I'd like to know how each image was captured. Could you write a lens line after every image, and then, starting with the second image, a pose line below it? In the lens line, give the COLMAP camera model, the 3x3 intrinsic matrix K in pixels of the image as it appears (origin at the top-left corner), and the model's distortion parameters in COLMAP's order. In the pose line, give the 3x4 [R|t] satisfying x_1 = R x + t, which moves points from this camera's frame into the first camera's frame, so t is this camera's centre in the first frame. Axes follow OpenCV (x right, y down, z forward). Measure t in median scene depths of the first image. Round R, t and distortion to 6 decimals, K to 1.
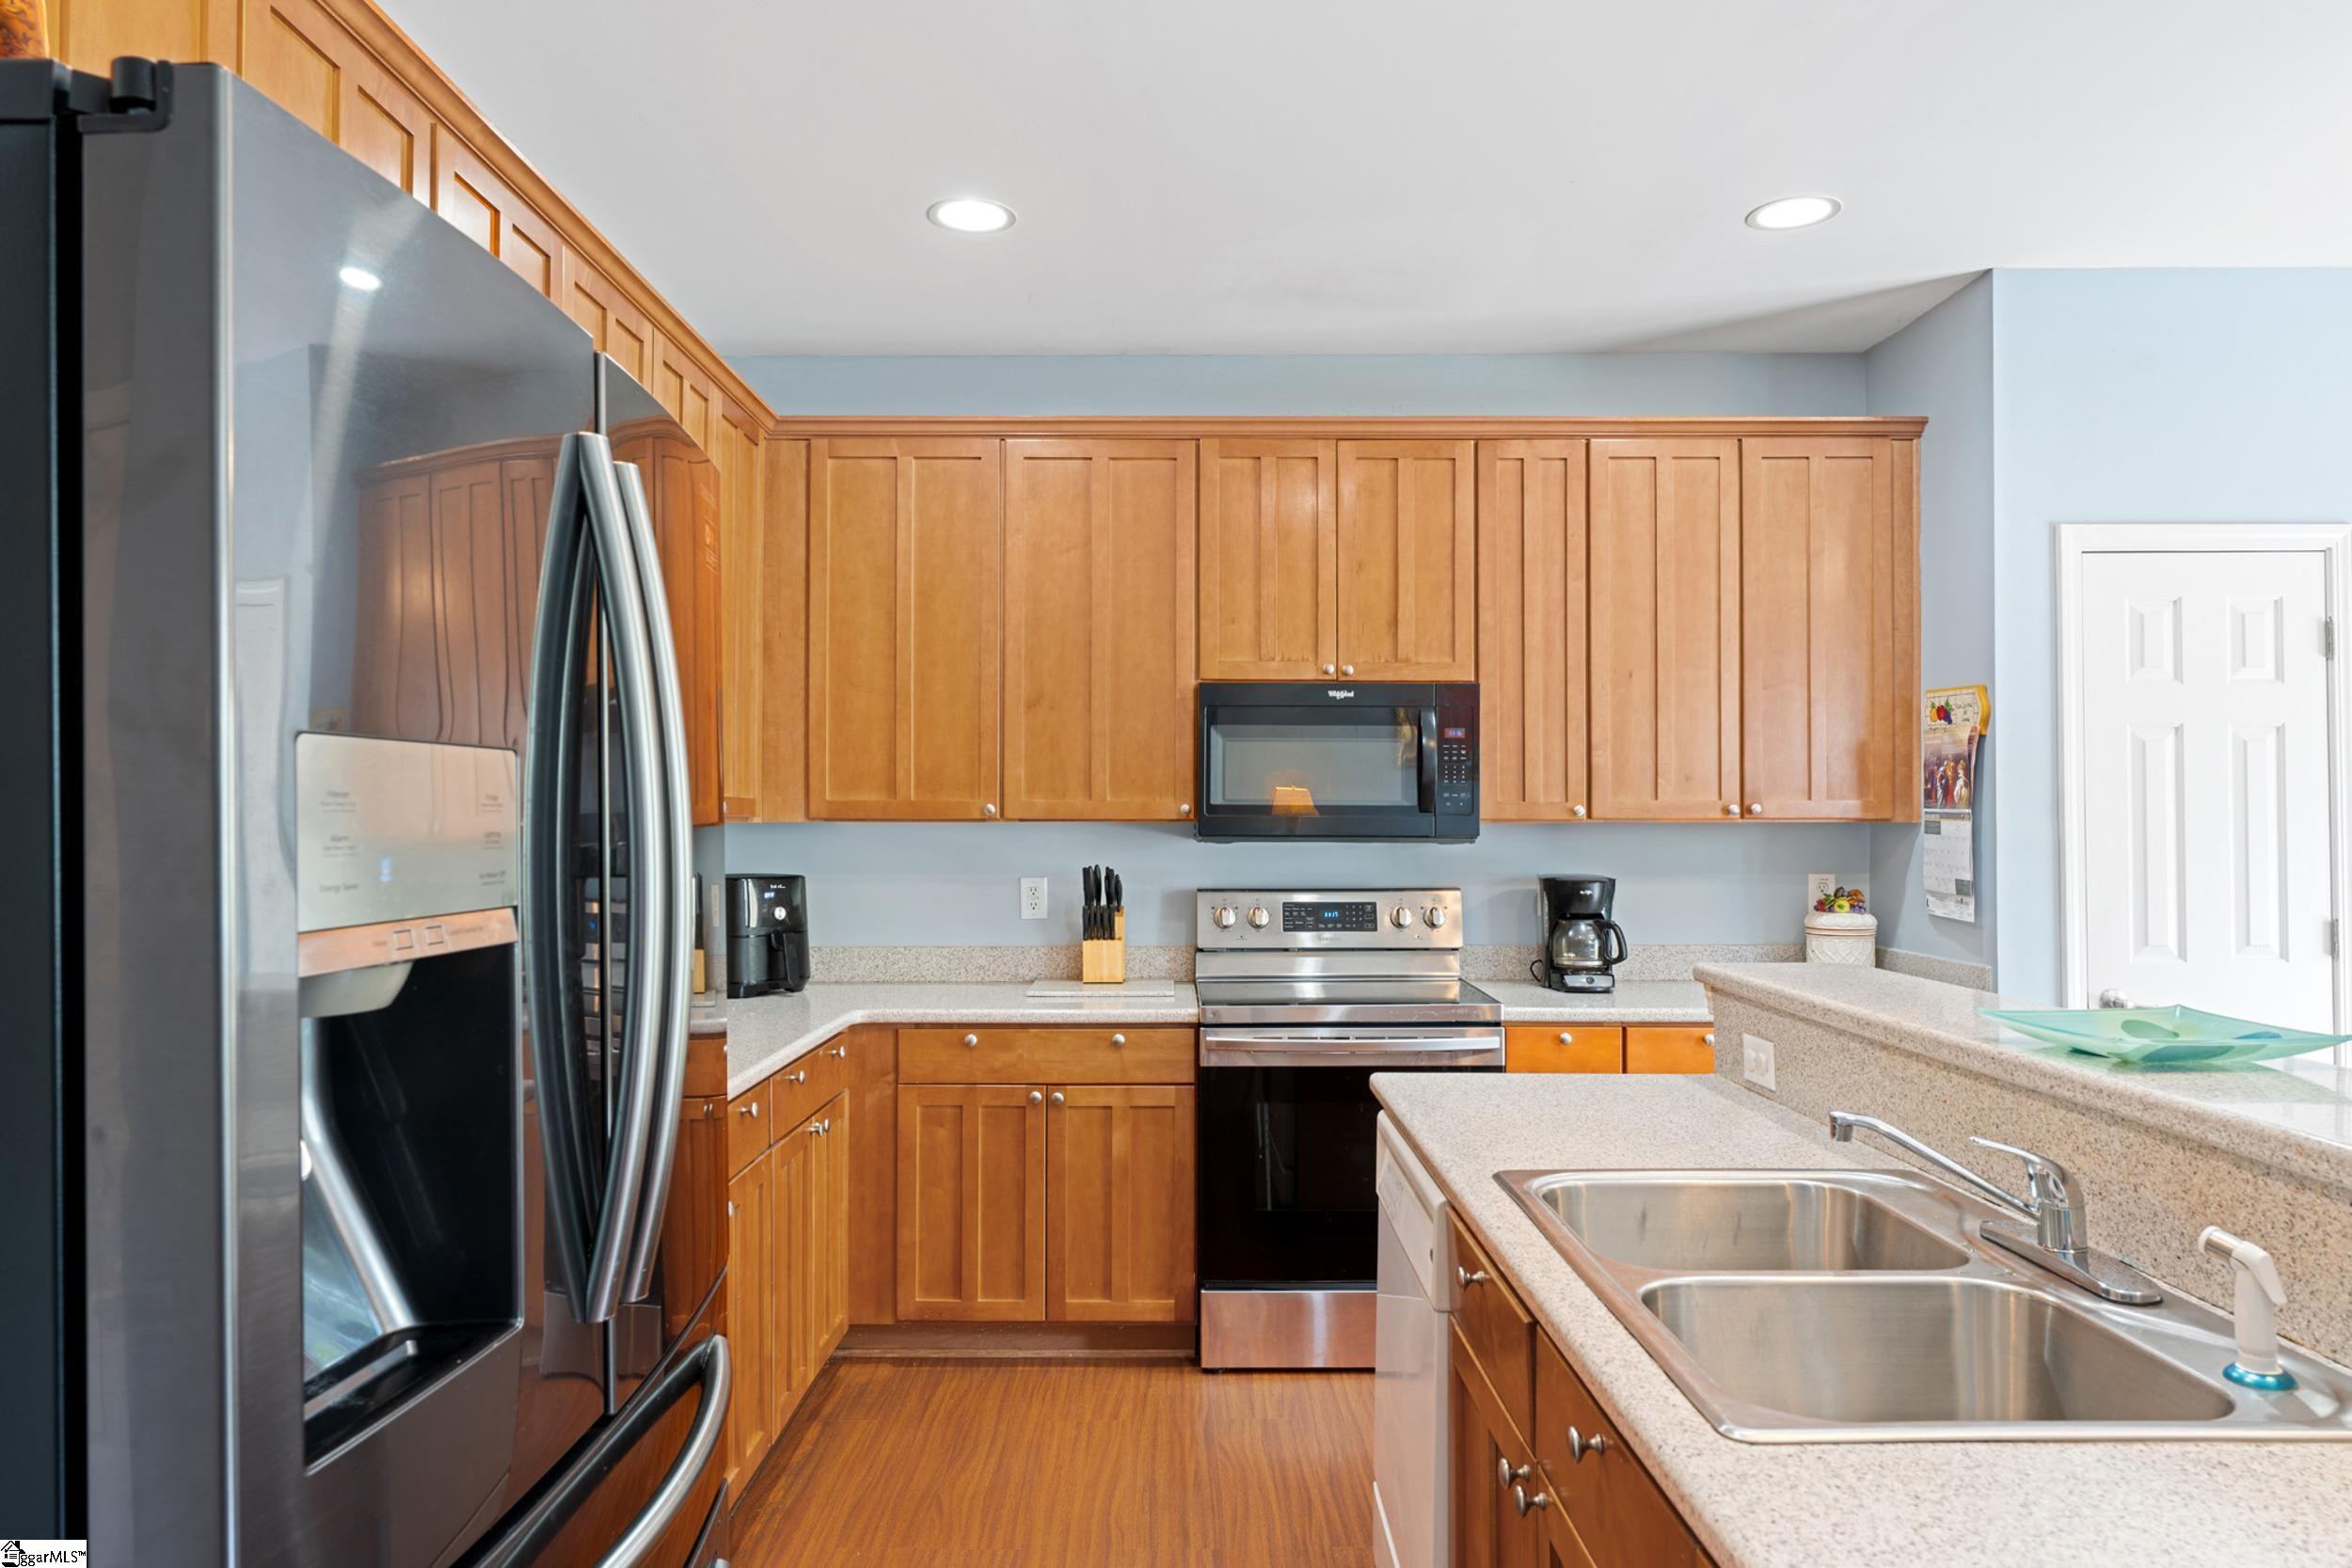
lens RADIAL K [[1447.5, 0, 1164.3], [0, 1447.5, 806.1], [0, 0, 1]] dist [-0.005515, -0.001215]
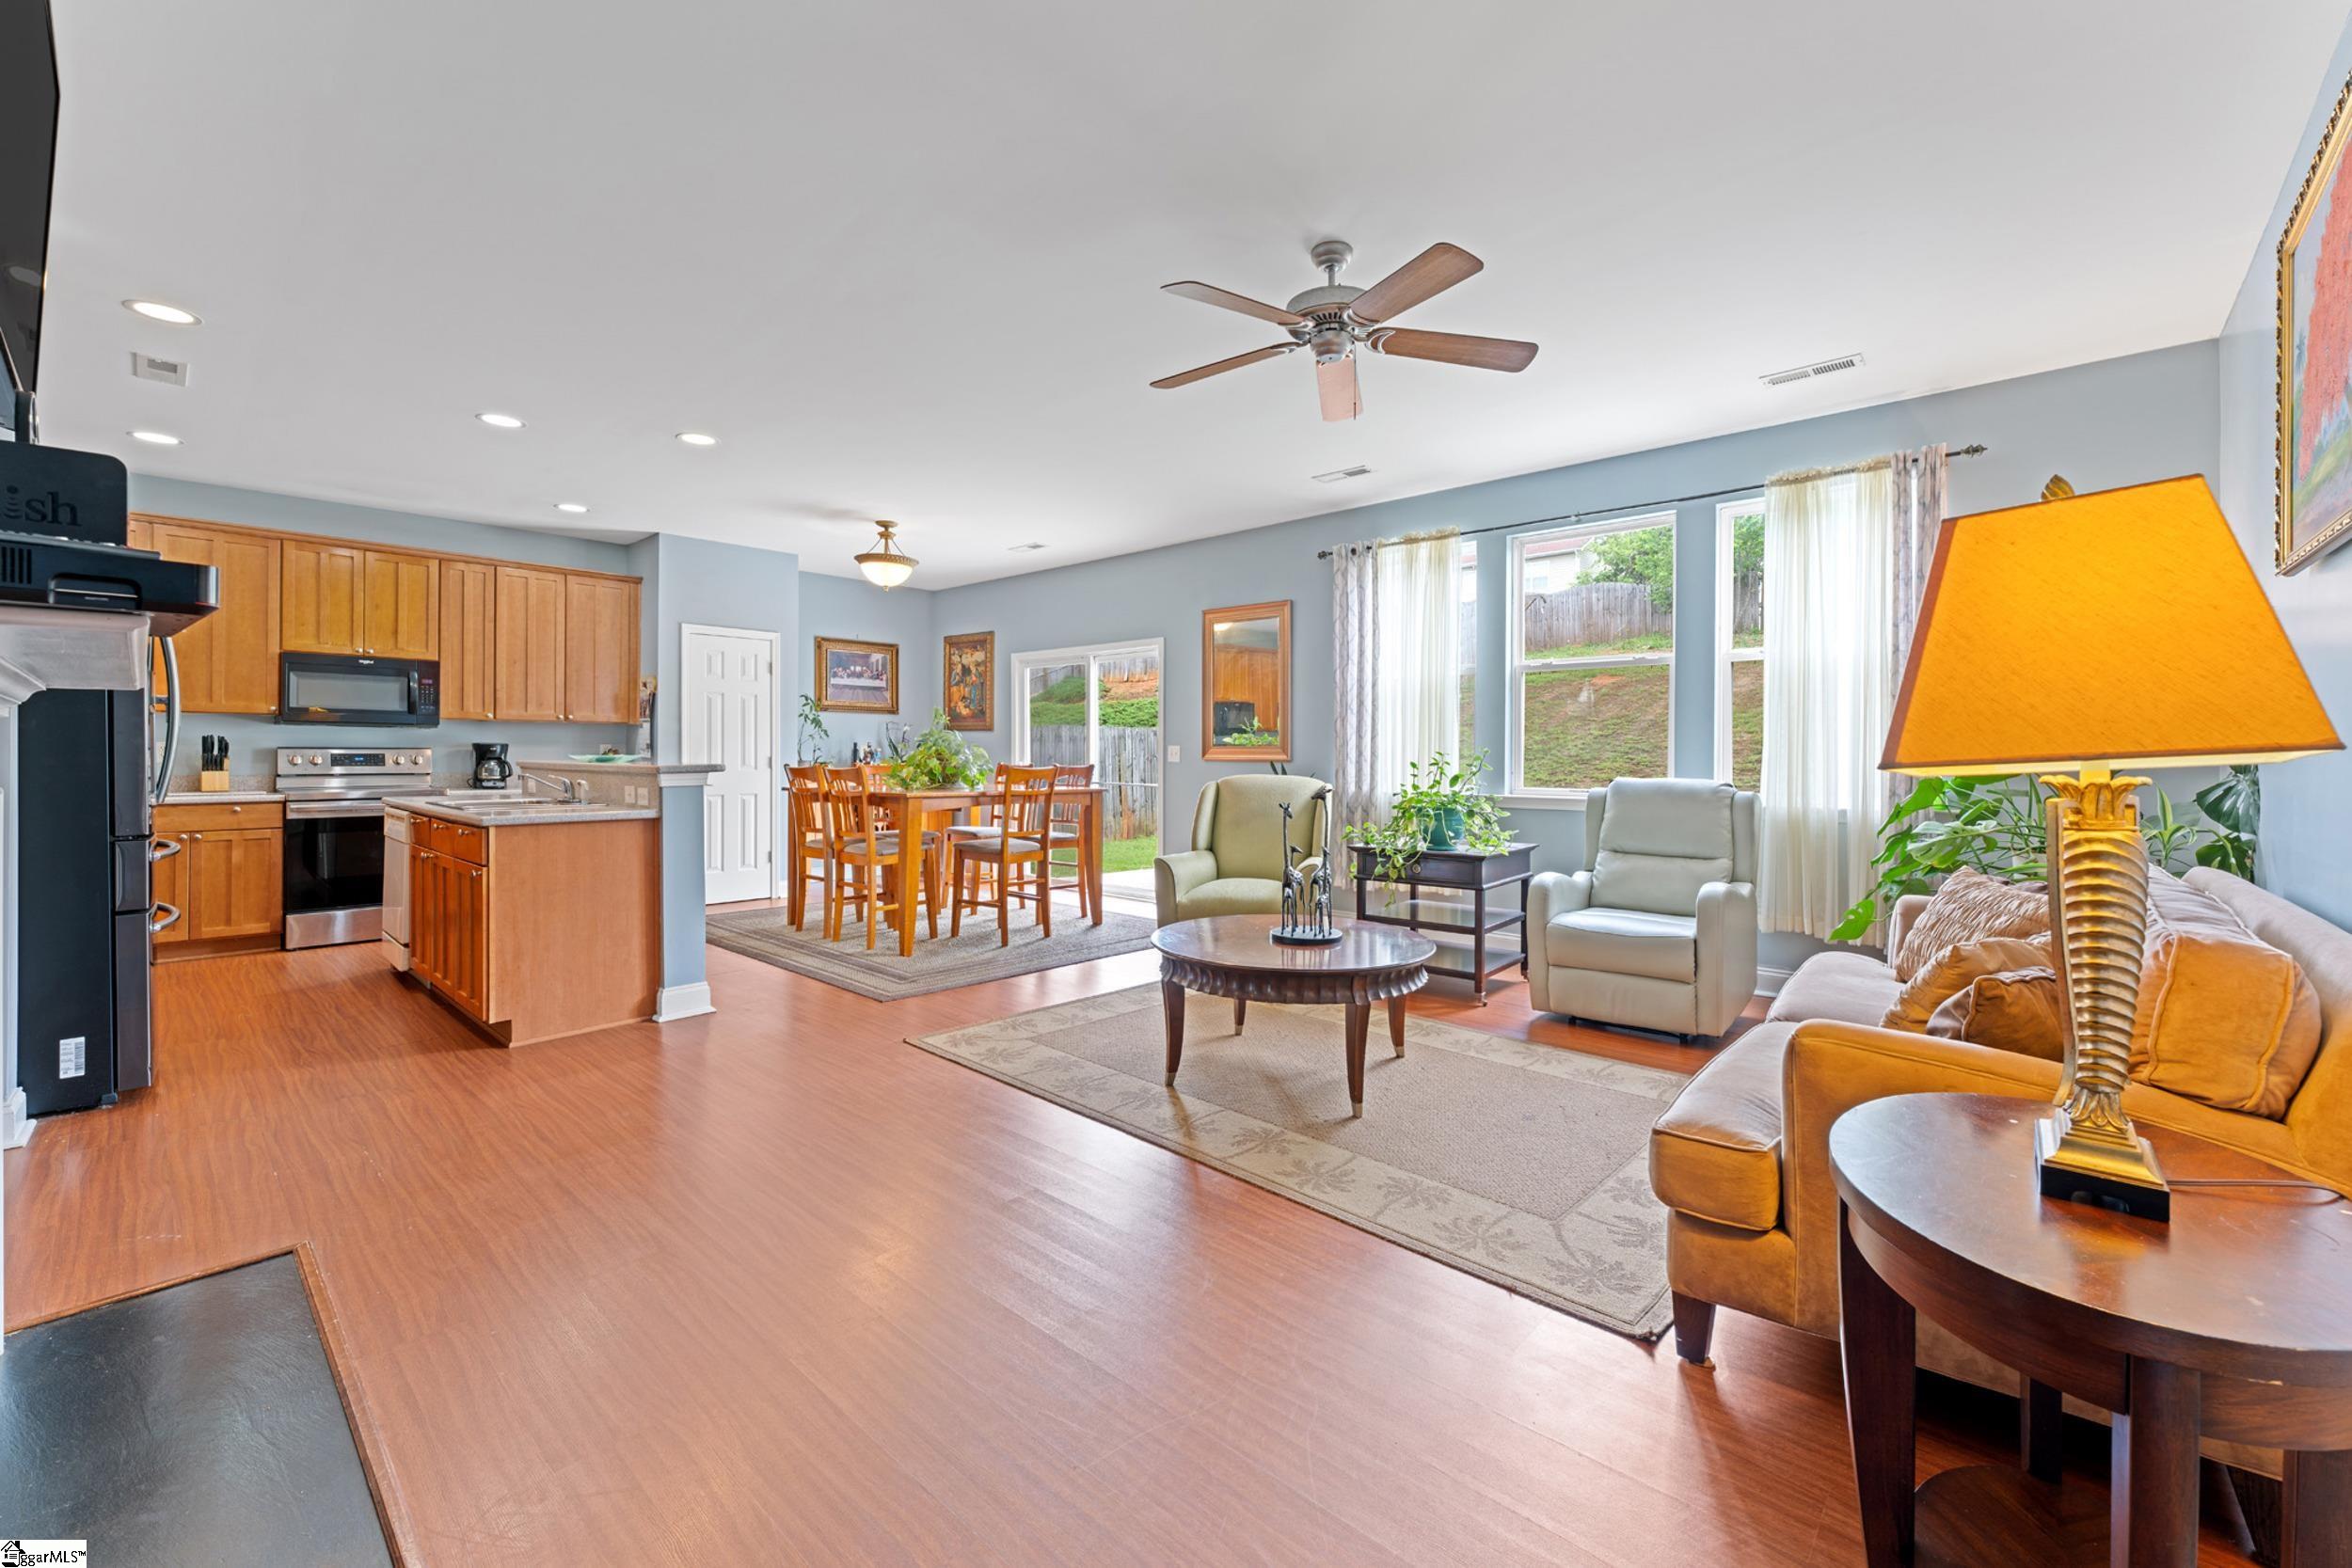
lens RADIAL K [[950.7, 0, 1174.0], [0, 950.7, 752.4], [0, 0, 1]] dist [-0.002238, 0.000225]
pose [[0.668976, 0.005086, 0.743267, -0.139338], [-0.012193, 0.999917, 0.004132, 0.045018], [-0.743184, -0.011827, 0.668982, -0.963300]]
